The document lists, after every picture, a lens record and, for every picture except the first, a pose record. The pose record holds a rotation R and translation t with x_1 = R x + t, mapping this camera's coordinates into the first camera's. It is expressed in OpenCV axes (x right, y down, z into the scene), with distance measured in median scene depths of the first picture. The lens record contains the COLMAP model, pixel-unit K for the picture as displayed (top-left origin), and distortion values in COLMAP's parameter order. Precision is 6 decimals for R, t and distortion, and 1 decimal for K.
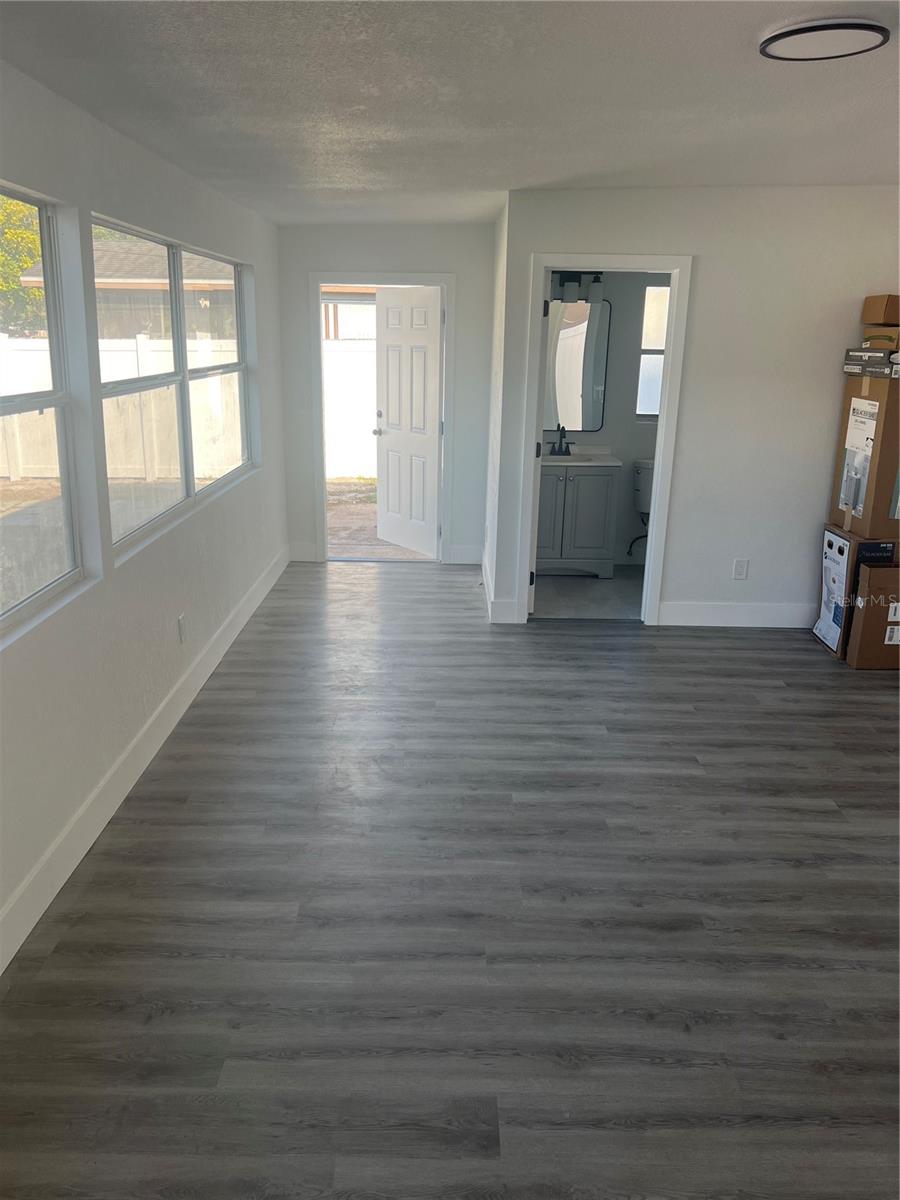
lens RADIAL K [[906.2, 0, 442.2], [0, 906.2, 598.5], [0, 0, 1]] dist [0.046572, -0.053055]
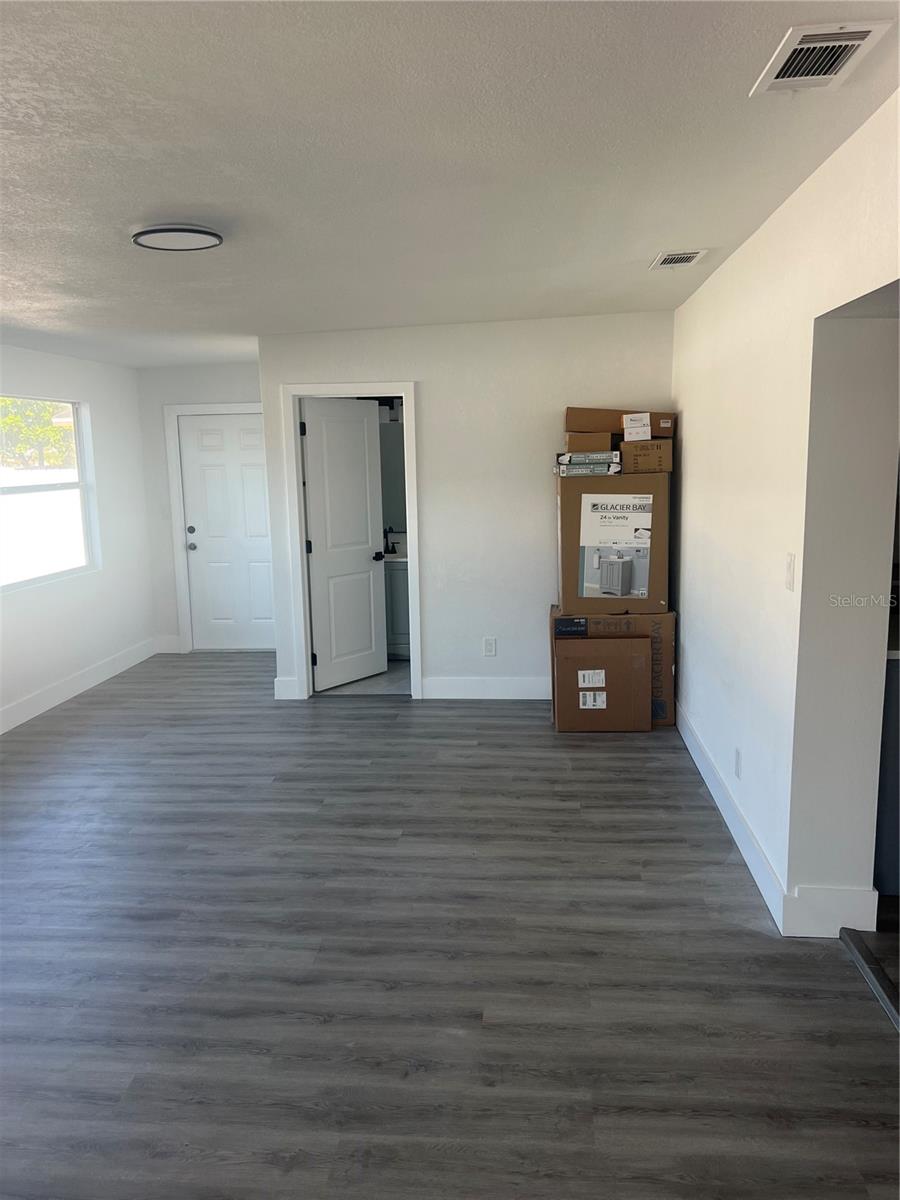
lens RADIAL K [[906.2, 0, 452.6], [0, 906.2, 582.4], [0, 0, 1]] dist [0.046572, -0.053055]
pose [[0.996121, -0.025889, -0.084103, 0.516957], [0.013942, 0.990103, -0.139652, 0.061150], [0.086886, 0.137937, 0.986623, -0.157344]]
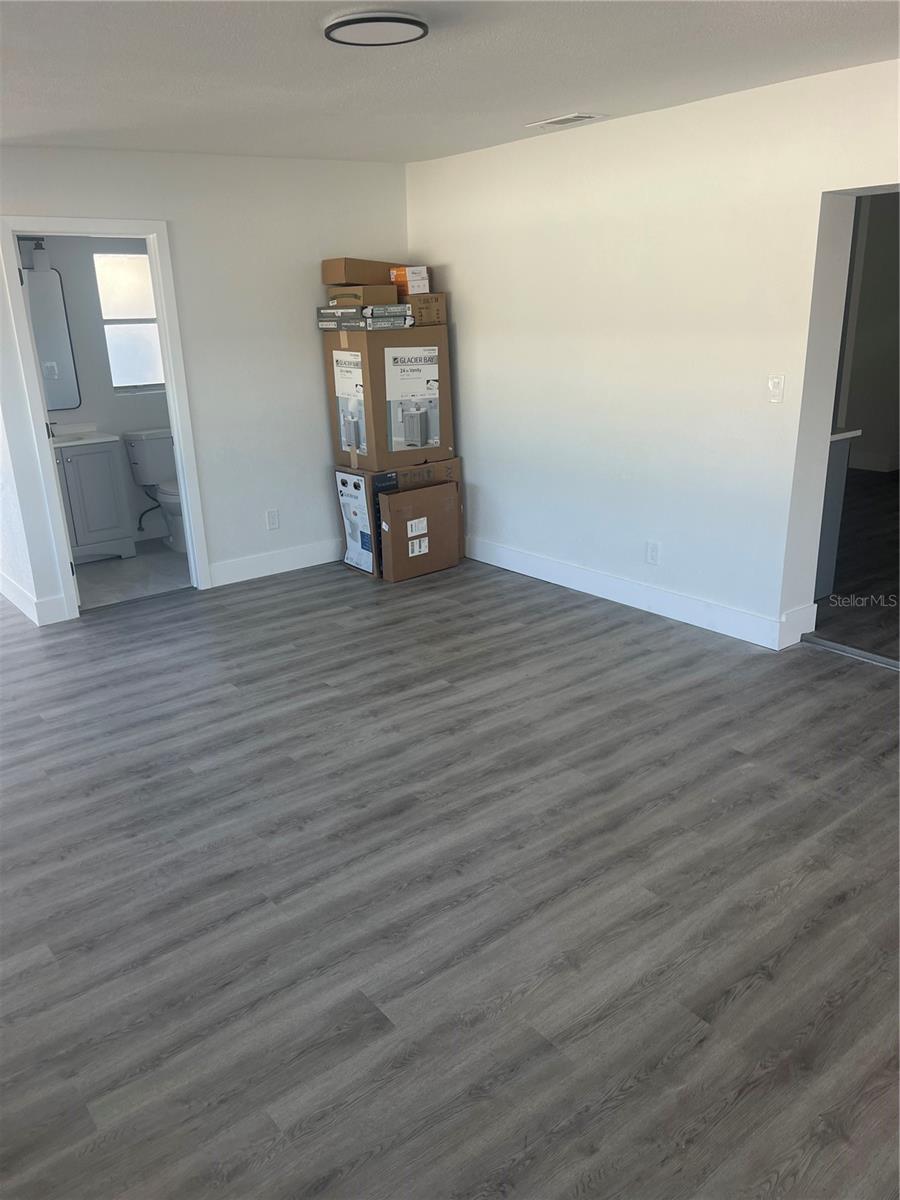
lens RADIAL K [[906.2, 0, 456.8], [0, 906.2, 606.7], [0, 0, 1]] dist [0.046572, -0.053055]
pose [[0.780106, -0.237474, 0.578827, -0.199271], [0.218143, 0.970349, 0.104103, 0.005180], [-0.586385, 0.045055, 0.808778, 0.014311]]
